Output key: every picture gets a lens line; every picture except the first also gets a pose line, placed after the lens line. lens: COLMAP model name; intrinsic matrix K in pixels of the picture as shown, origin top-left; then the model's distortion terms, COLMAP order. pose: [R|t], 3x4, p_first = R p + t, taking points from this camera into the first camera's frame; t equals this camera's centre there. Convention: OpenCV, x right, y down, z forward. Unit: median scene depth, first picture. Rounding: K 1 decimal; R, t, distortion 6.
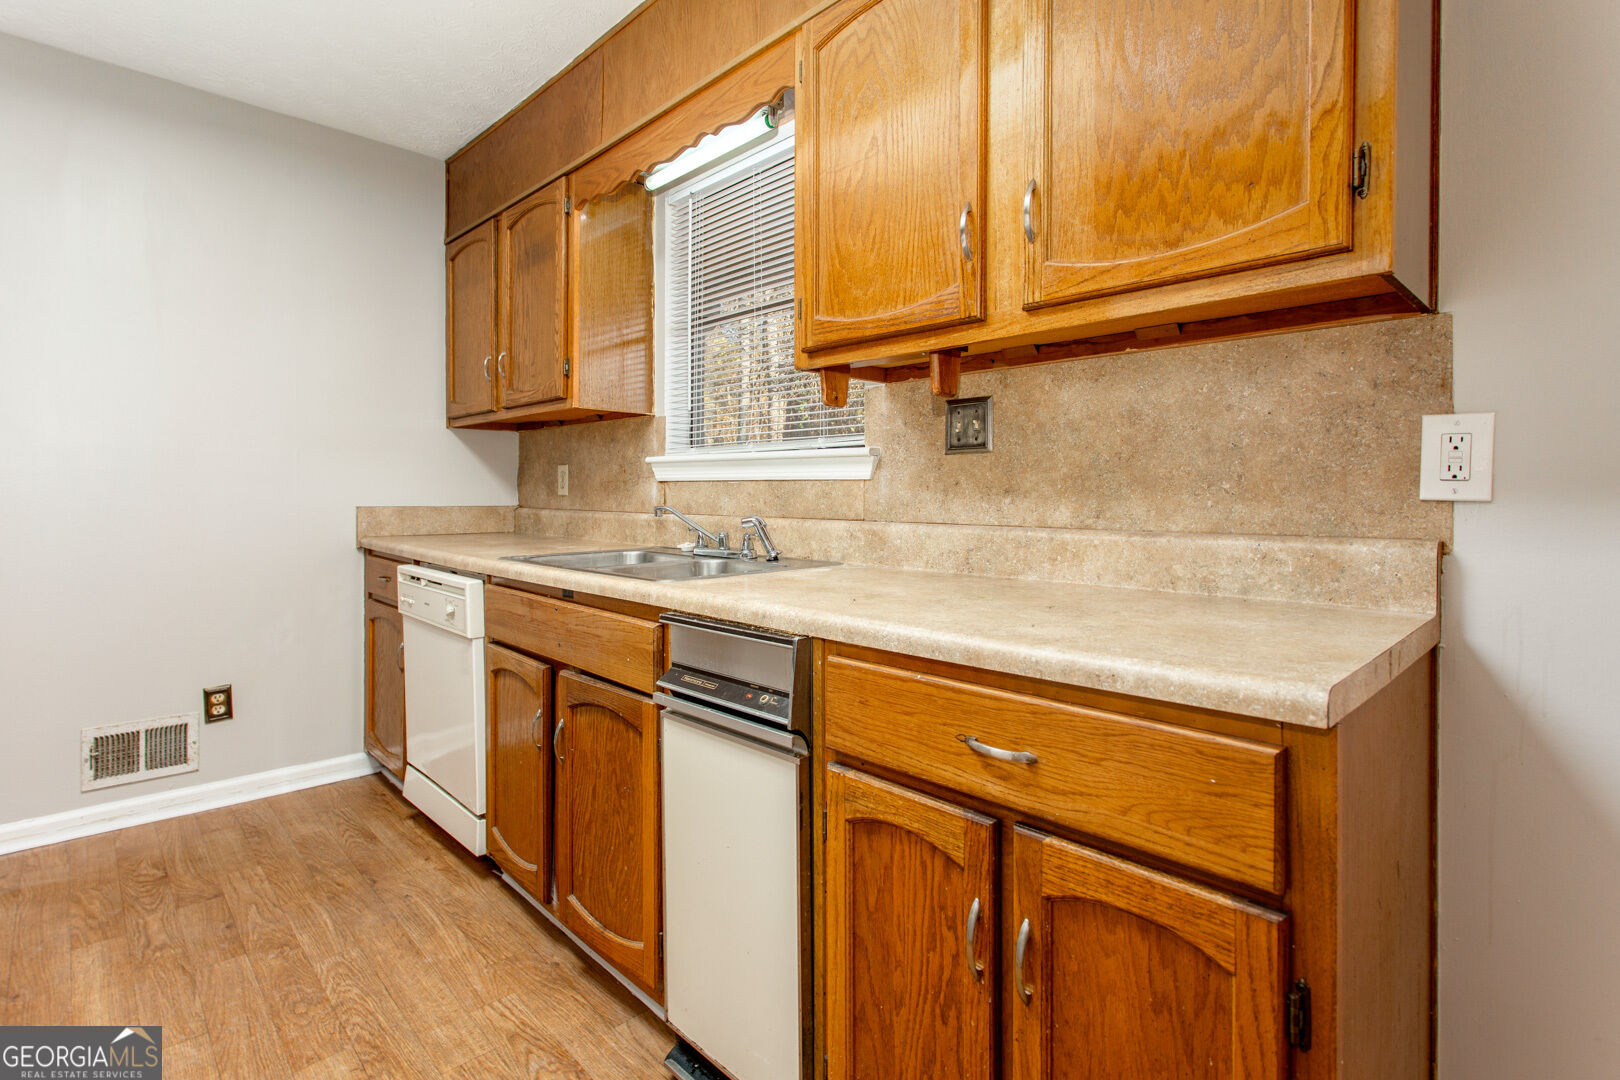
lens RADIAL K [[783.3, 0, 807.9], [0, 783.3, 515.1], [0, 0, 1]] dist [0.003366, 0.000922]
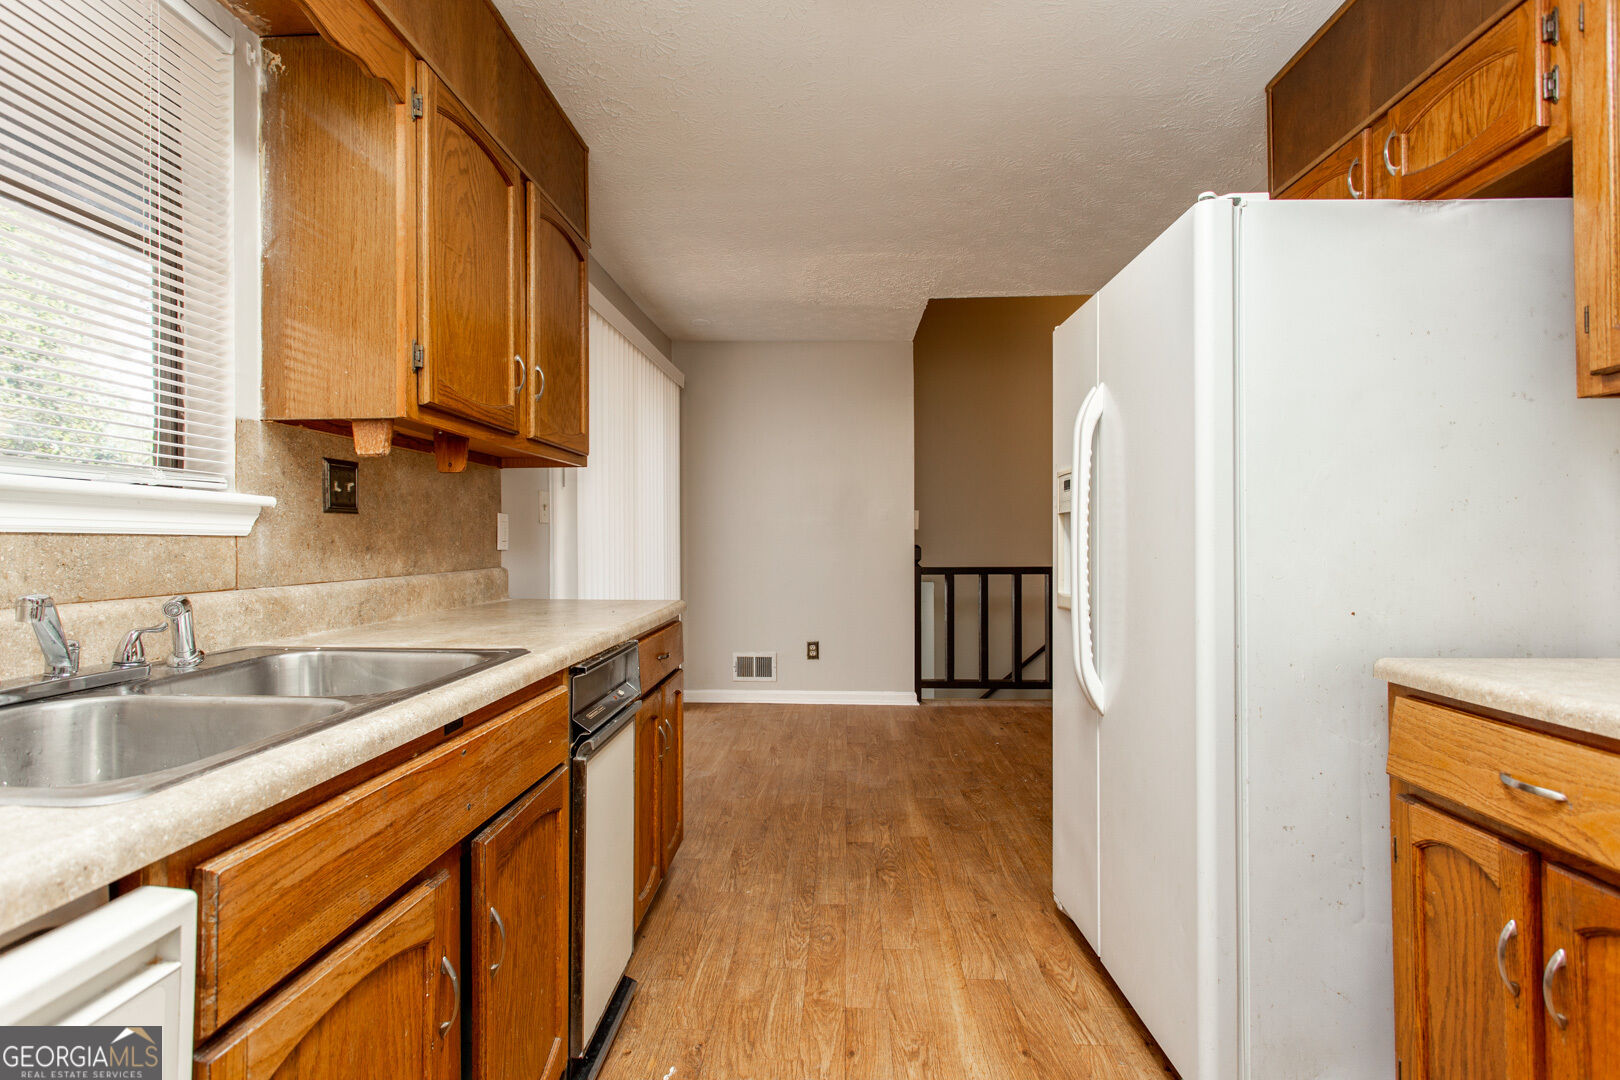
lens RADIAL K [[783.3, 0, 807.9], [0, 783.3, 515.1], [0, 0, 1]] dist [0.003366, 0.000922]
pose [[-0.683808, 0.010226, 0.729590, -0.960715], [0.005117, 0.999944, -0.009219, -0.061378], [-0.729644, -0.002571, -0.683822, 1.229993]]
